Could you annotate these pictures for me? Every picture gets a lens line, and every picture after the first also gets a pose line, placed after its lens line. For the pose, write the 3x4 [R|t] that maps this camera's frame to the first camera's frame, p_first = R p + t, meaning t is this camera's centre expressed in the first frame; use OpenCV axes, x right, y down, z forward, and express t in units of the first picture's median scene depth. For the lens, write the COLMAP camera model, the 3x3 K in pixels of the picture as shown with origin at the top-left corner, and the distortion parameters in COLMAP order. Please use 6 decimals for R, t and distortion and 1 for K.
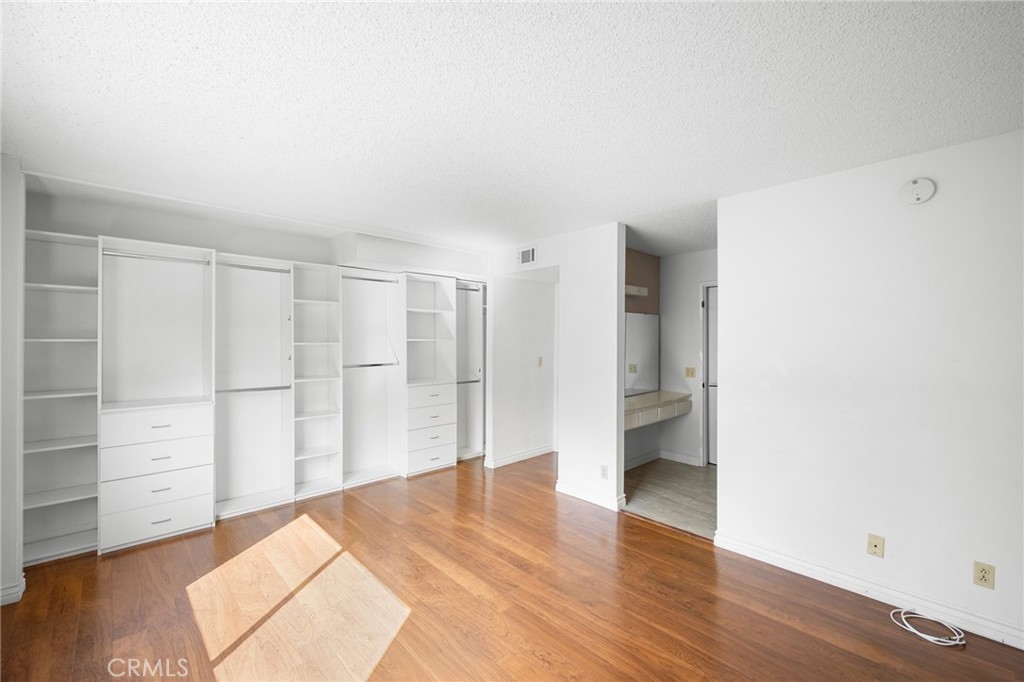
lens RADIAL K [[424.9, 0, 511.2], [0, 424.9, 339.6], [0, 0, 1]] dist [0.000802, 0.000492]
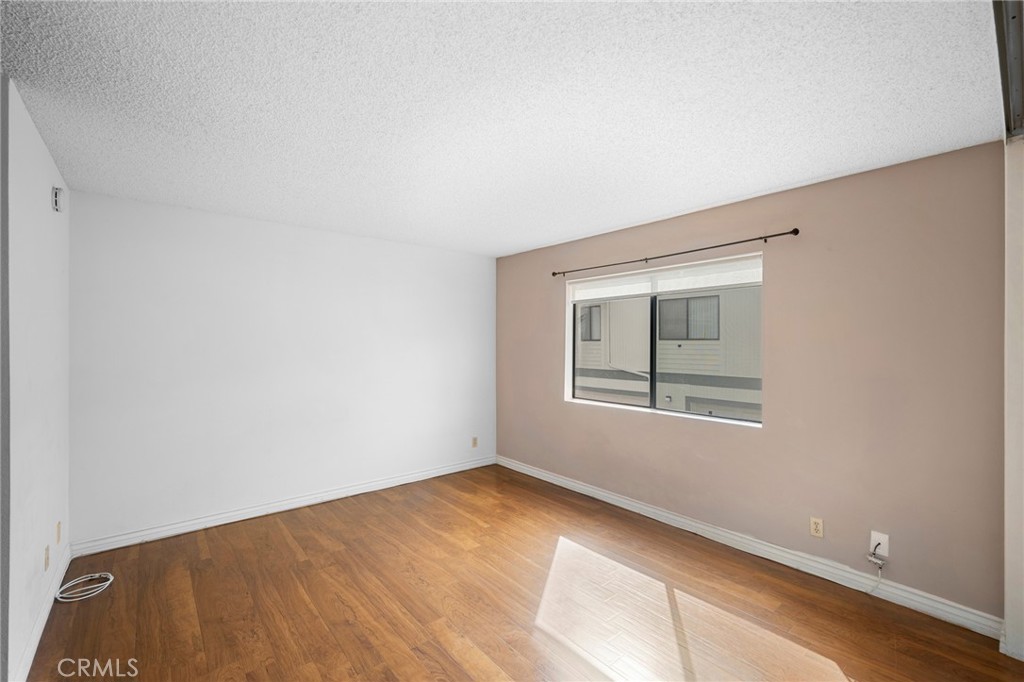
lens RADIAL K [[424.9, 0, 511.3], [0, 424.9, 342.2], [0, 0, 1]] dist [0.000802, 0.000492]
pose [[-0.998127, -0.003989, 0.061054, -0.236580], [-0.004112, 0.999990, -0.001898, 0.001666], [-0.061046, -0.002146, -0.998133, 1.953490]]
